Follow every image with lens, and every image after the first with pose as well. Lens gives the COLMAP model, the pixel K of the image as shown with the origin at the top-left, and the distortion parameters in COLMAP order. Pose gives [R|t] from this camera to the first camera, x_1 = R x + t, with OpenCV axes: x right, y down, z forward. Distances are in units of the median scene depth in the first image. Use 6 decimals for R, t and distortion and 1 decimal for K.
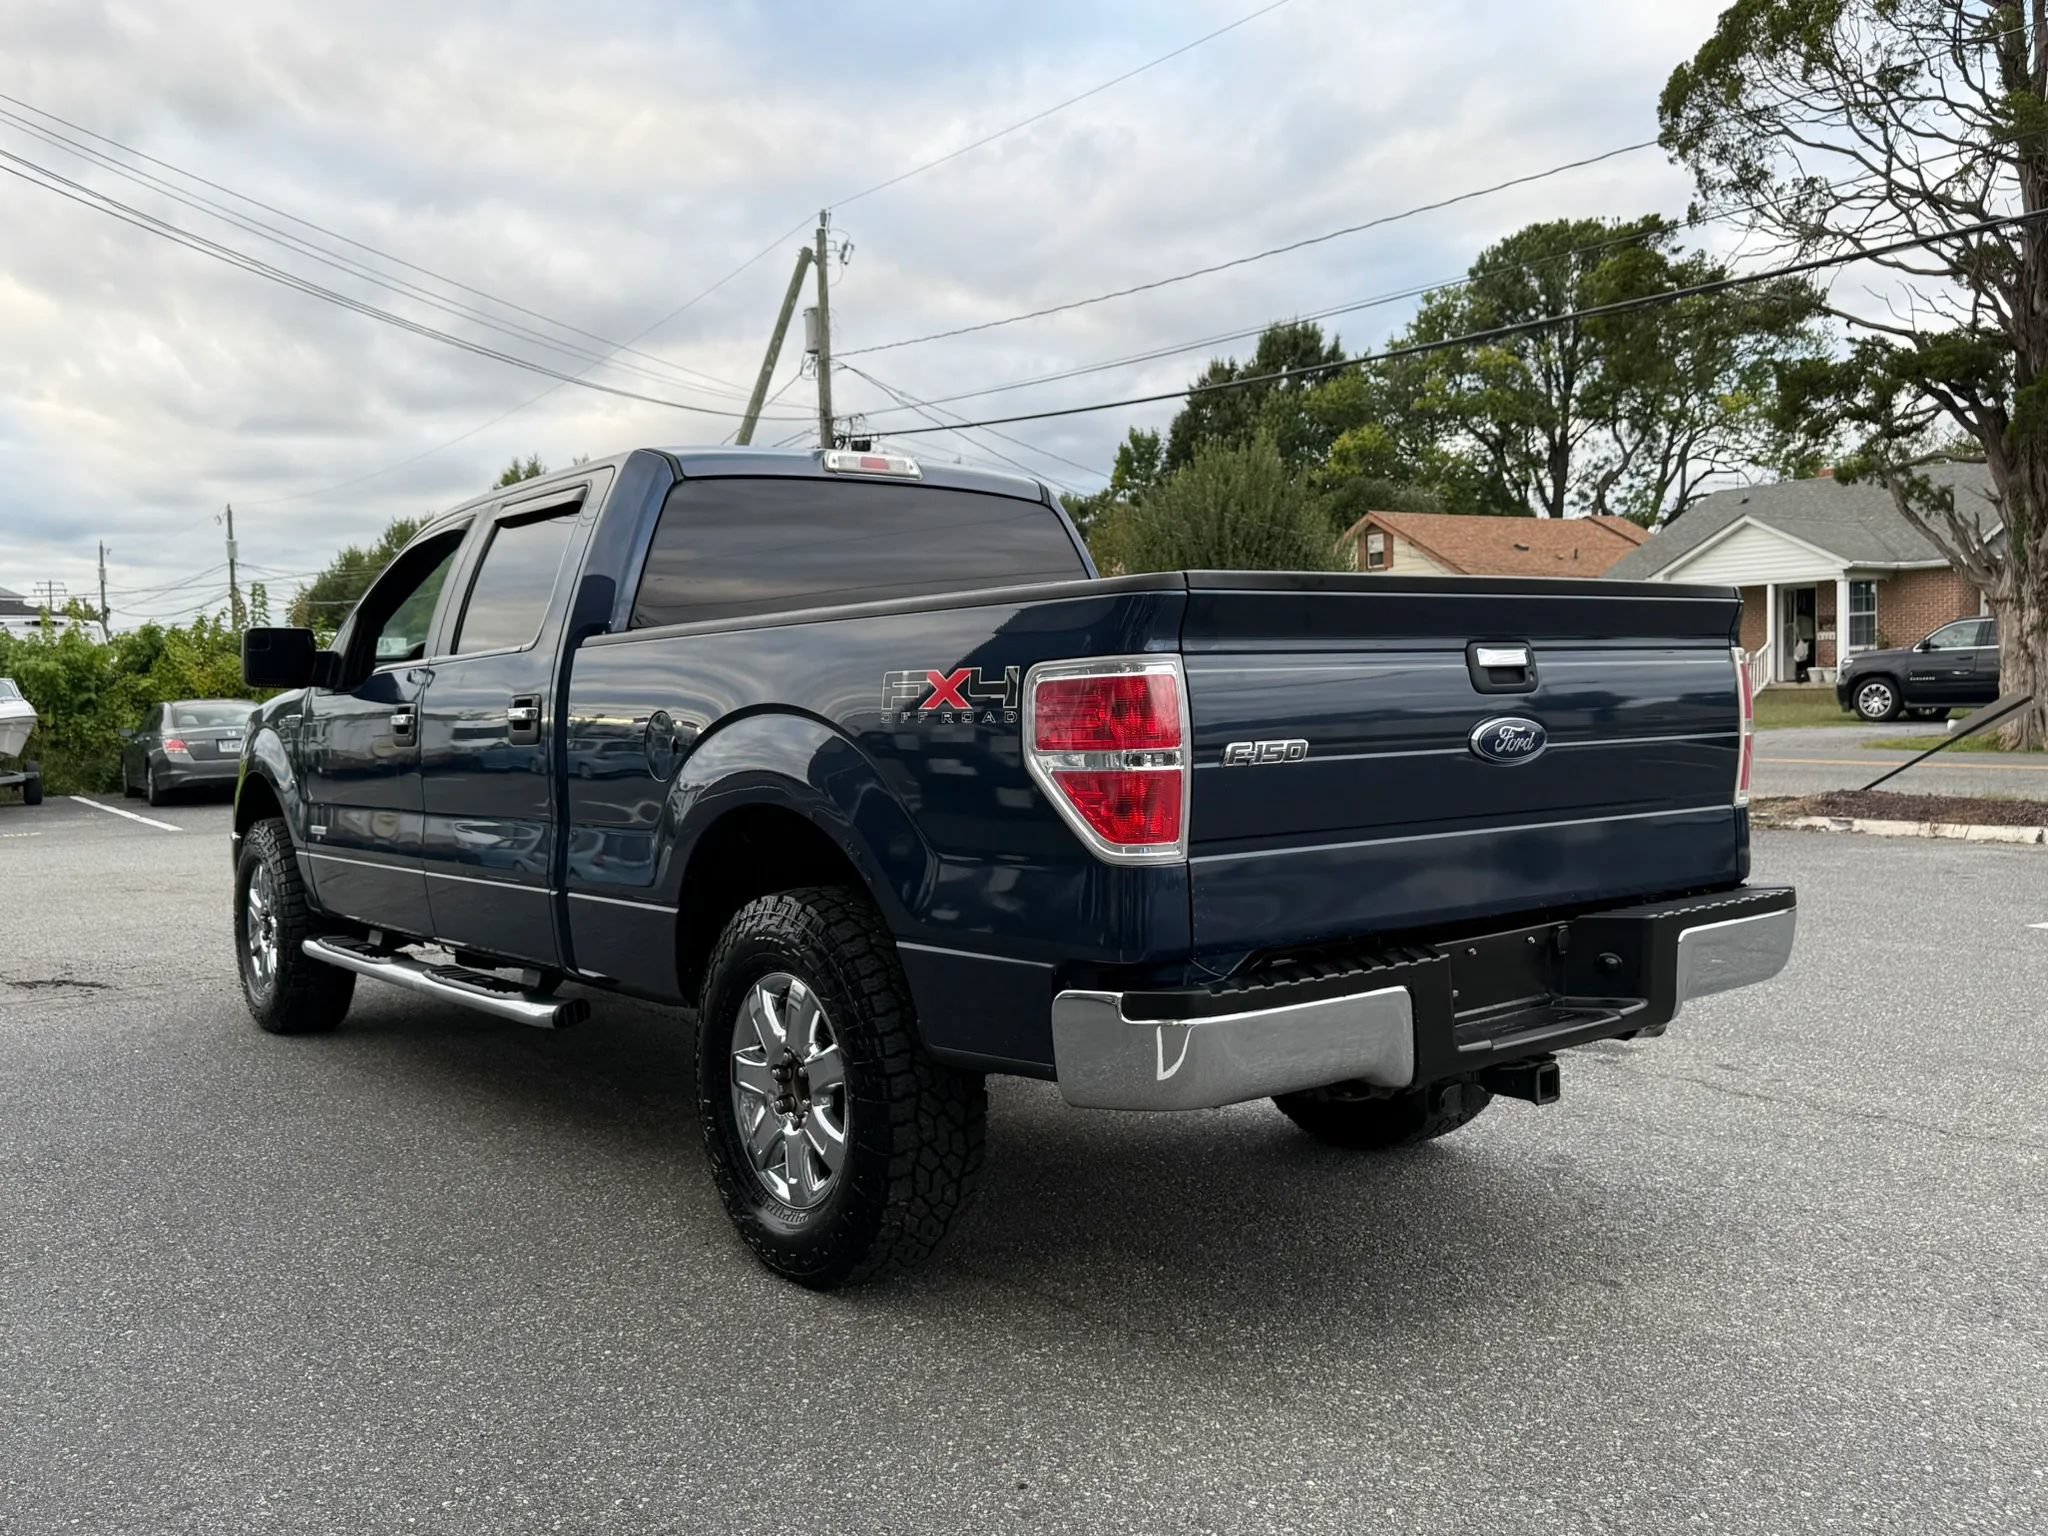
lens RADIAL K [[1760.0, 0, 1028.5], [0, 1760.0, 764.8], [0, 0, 1]] dist [0.101636, -0.169197]
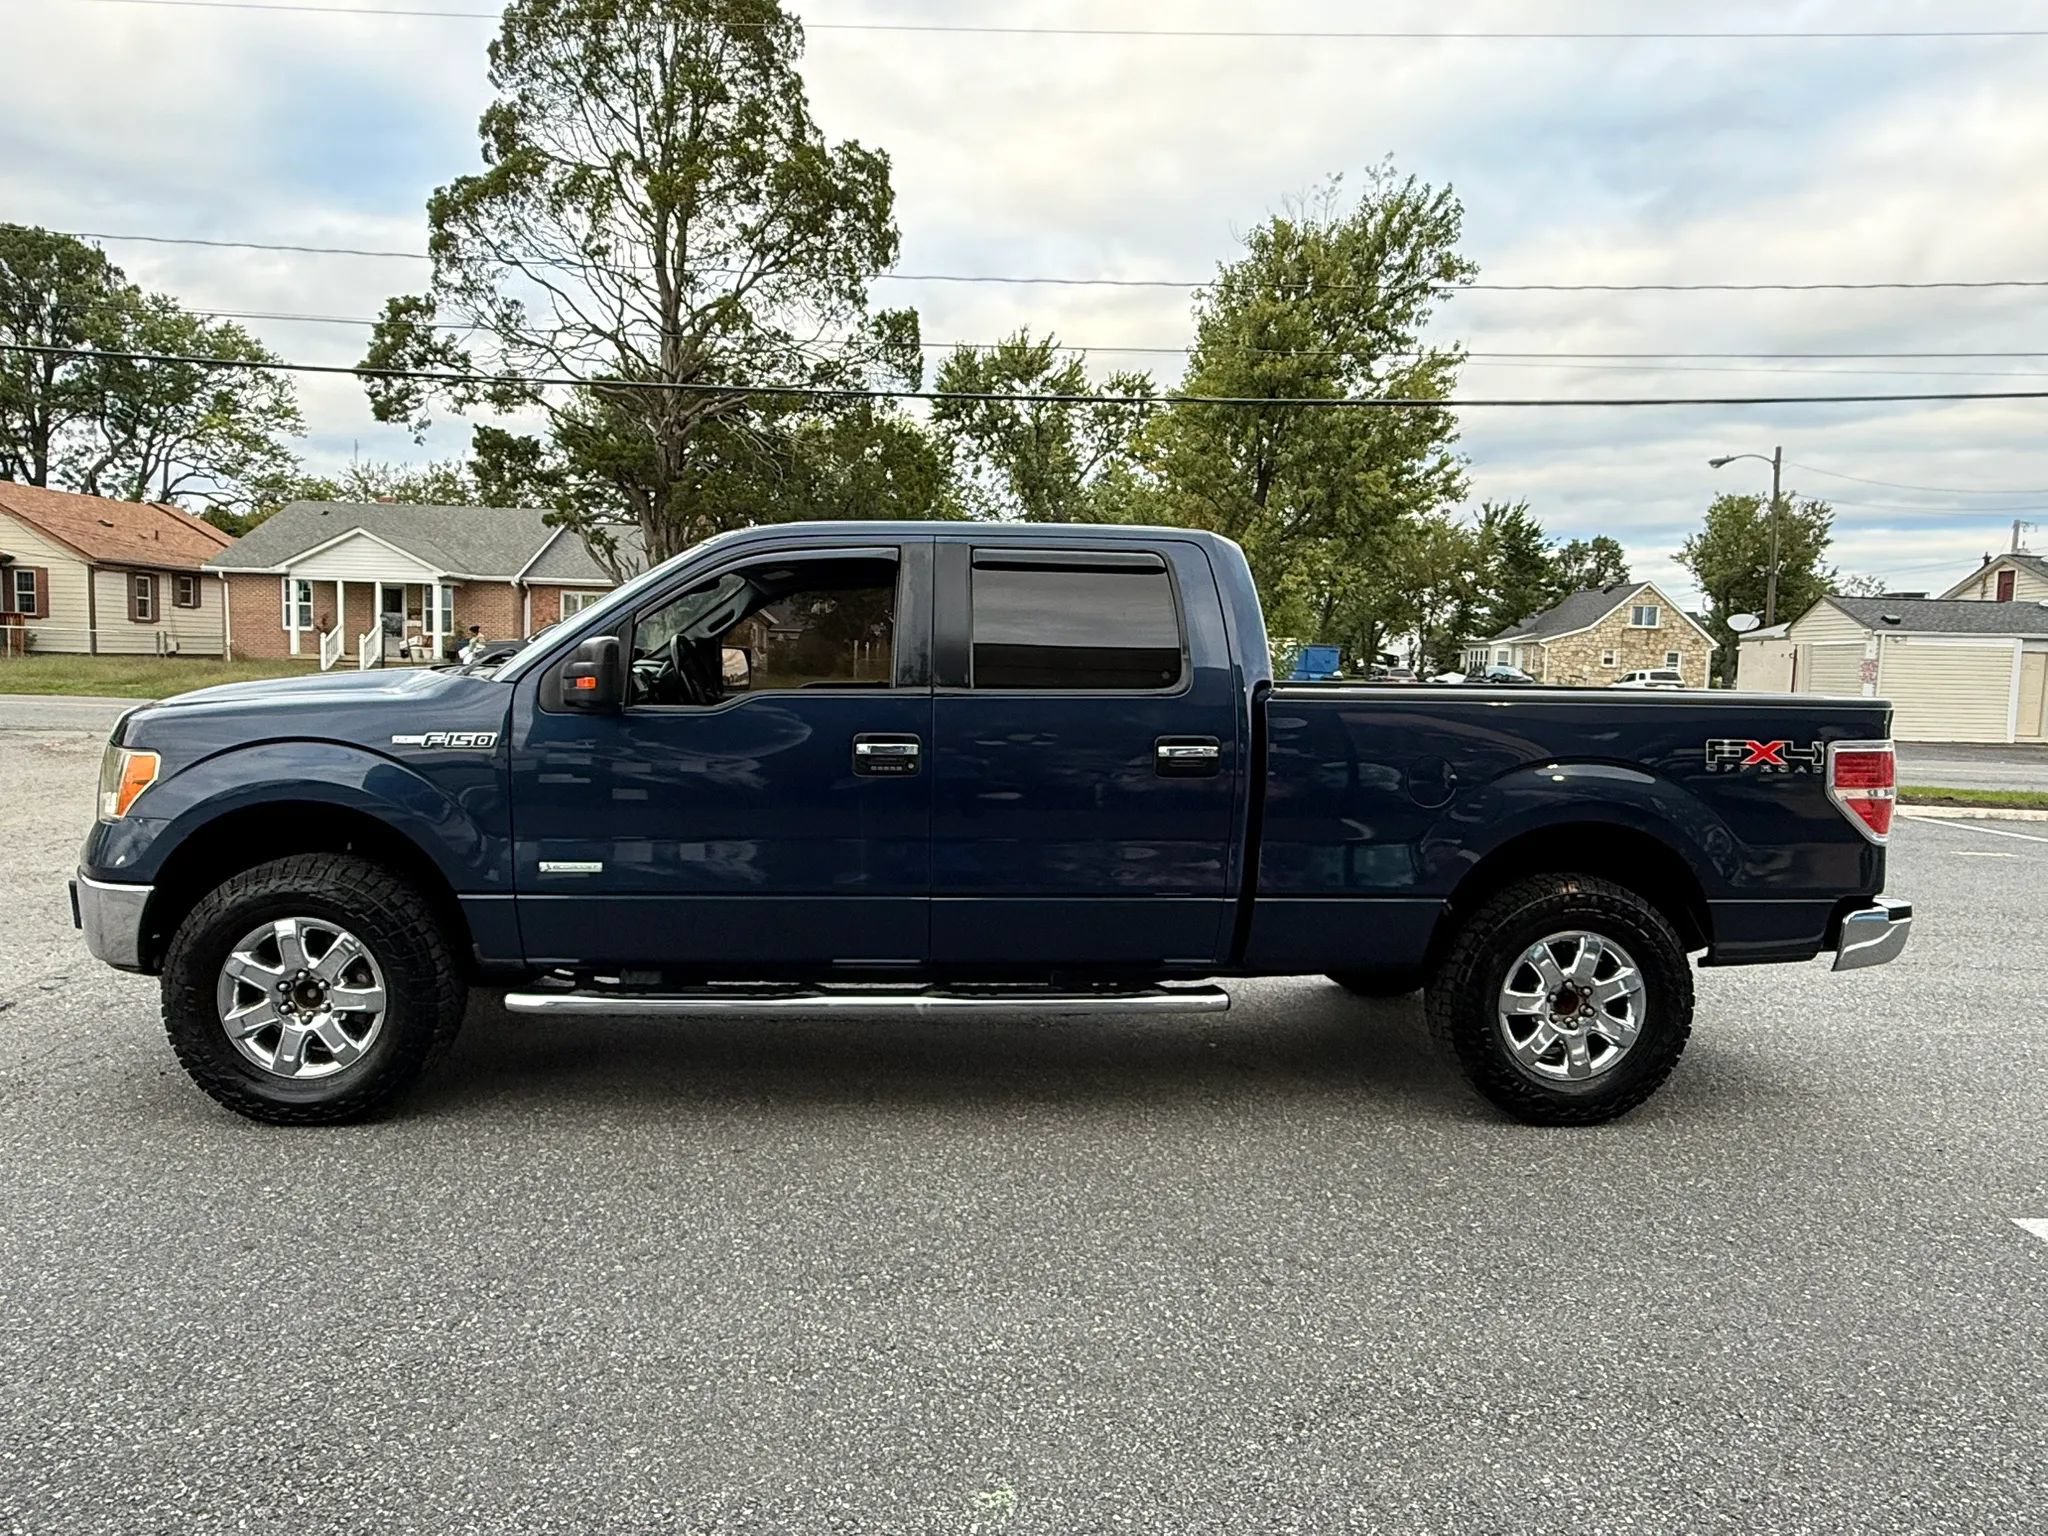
lens RADIAL K [[1287.9, 0, 994.4], [0, 1287.9, 778.6], [0, 0, 1]] dist [0.000351, -0.000382]
pose [[0.553486, -0.036728, 0.832048, -0.215835], [-0.008450, 0.998728, 0.049706, -0.010450], [-0.832816, -0.034542, 0.552471, 0.131639]]
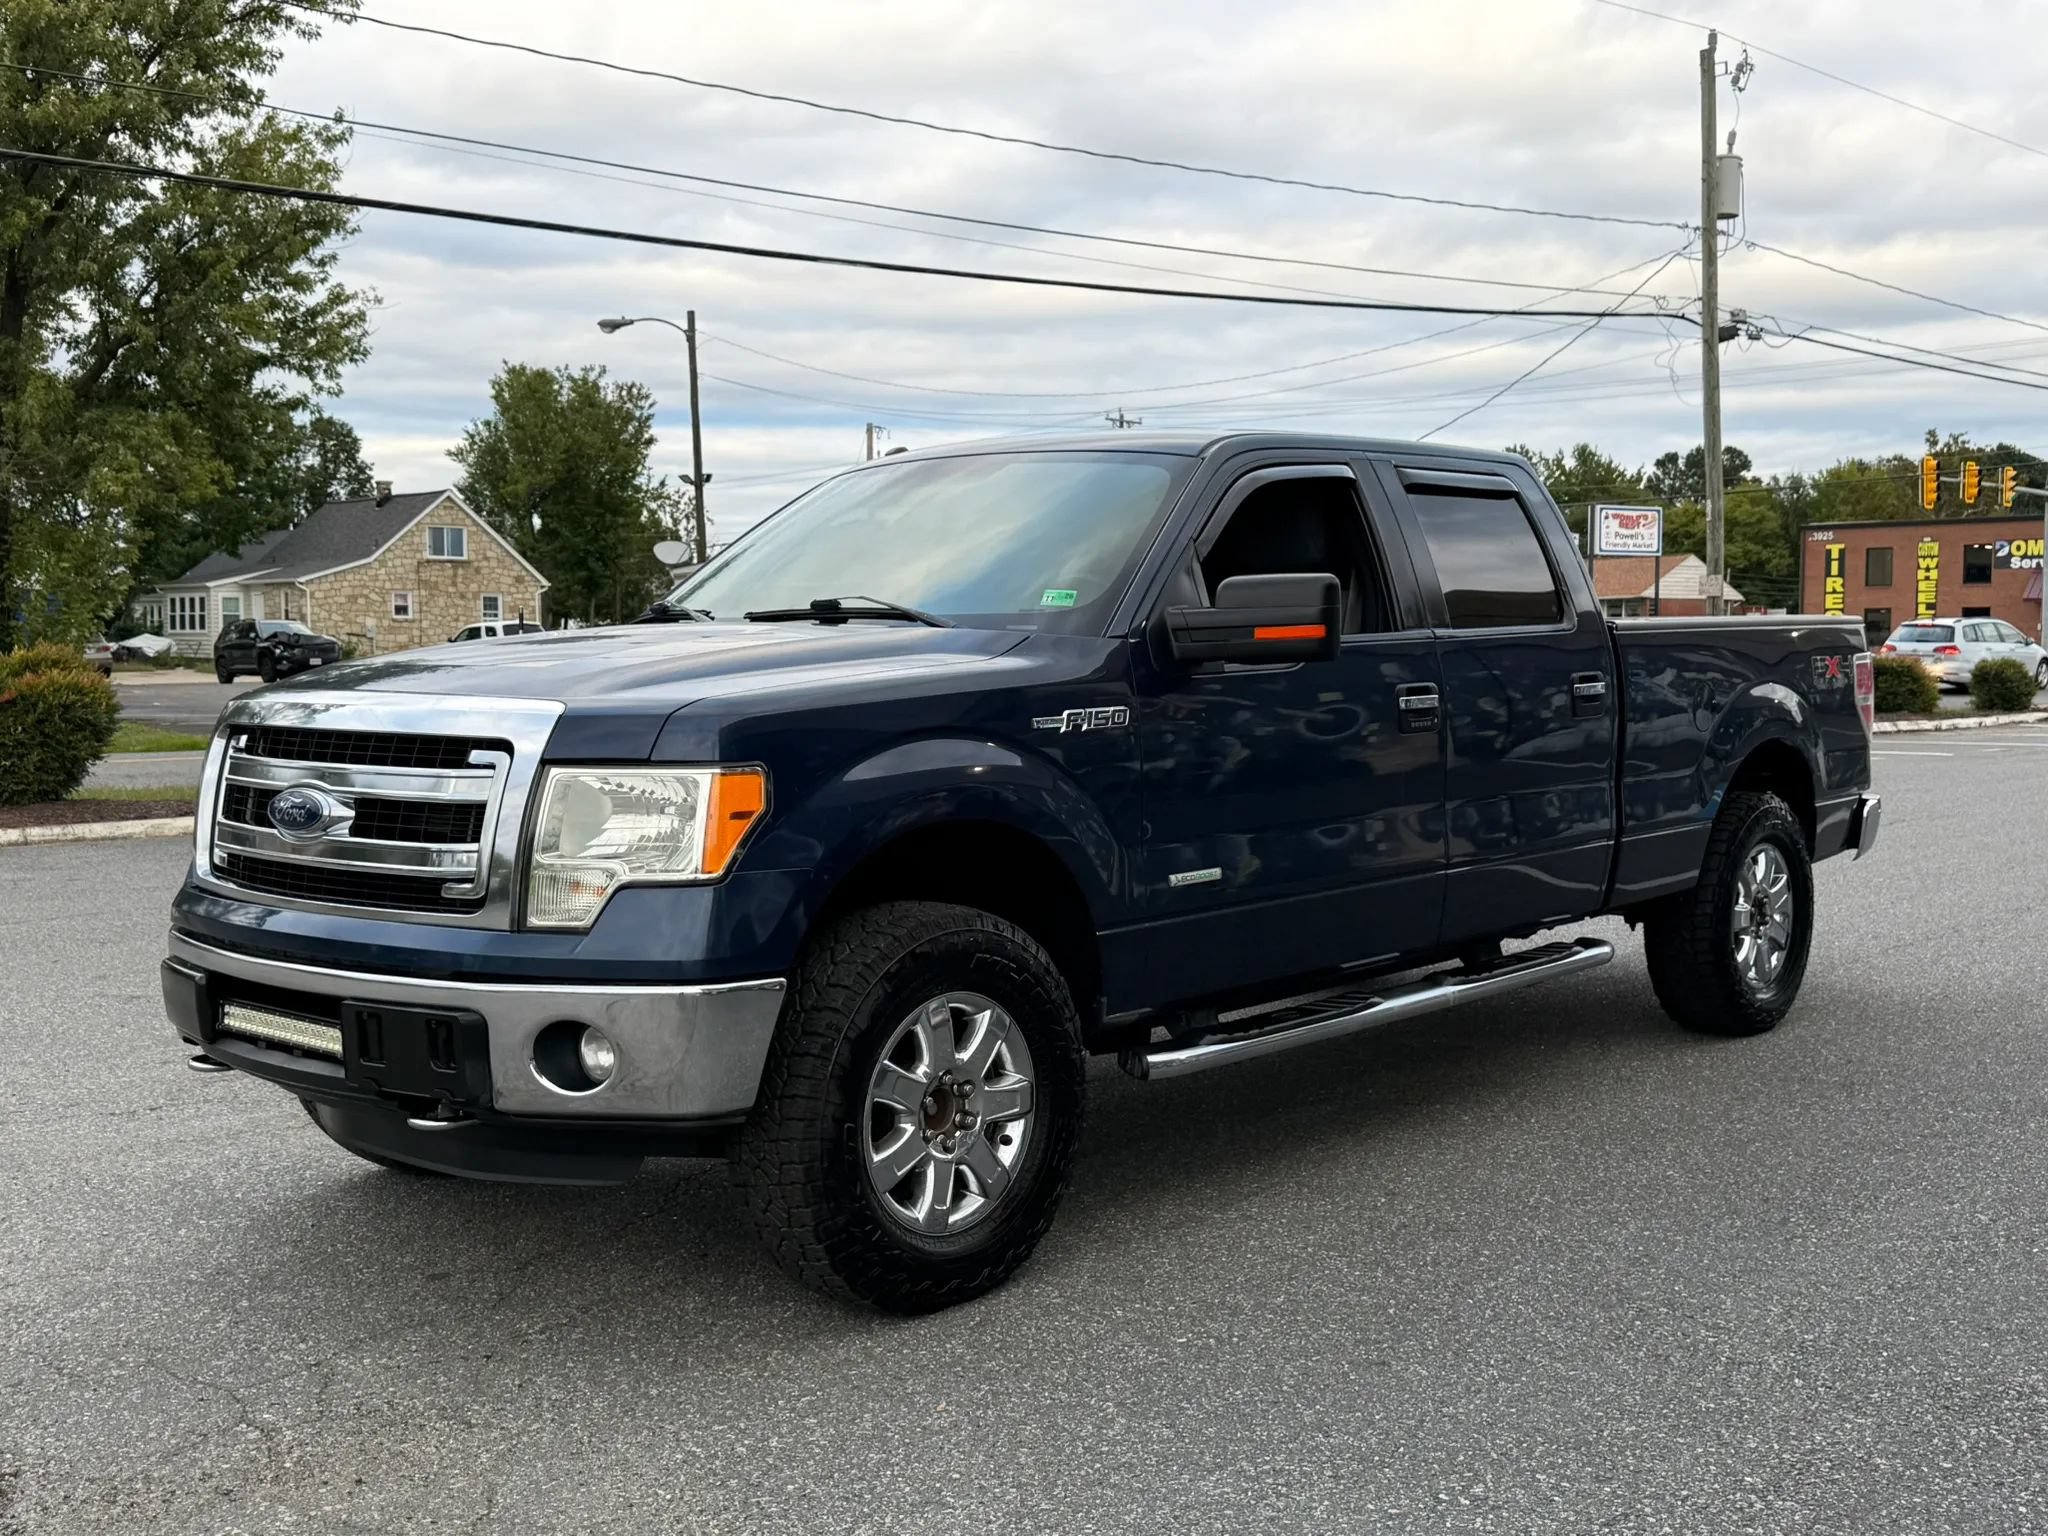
lens RADIAL K [[2088.0, 0, 1018.4], [0, 2088.0, 776.5], [0, 0, 1]] dist [0.147013, -0.296738]
pose [[-0.165201, -0.041446, 0.985389, -0.308962], [0.044152, 0.997804, 0.049370, -0.011117], [-0.985271, 0.051663, -0.163008, 0.321118]]
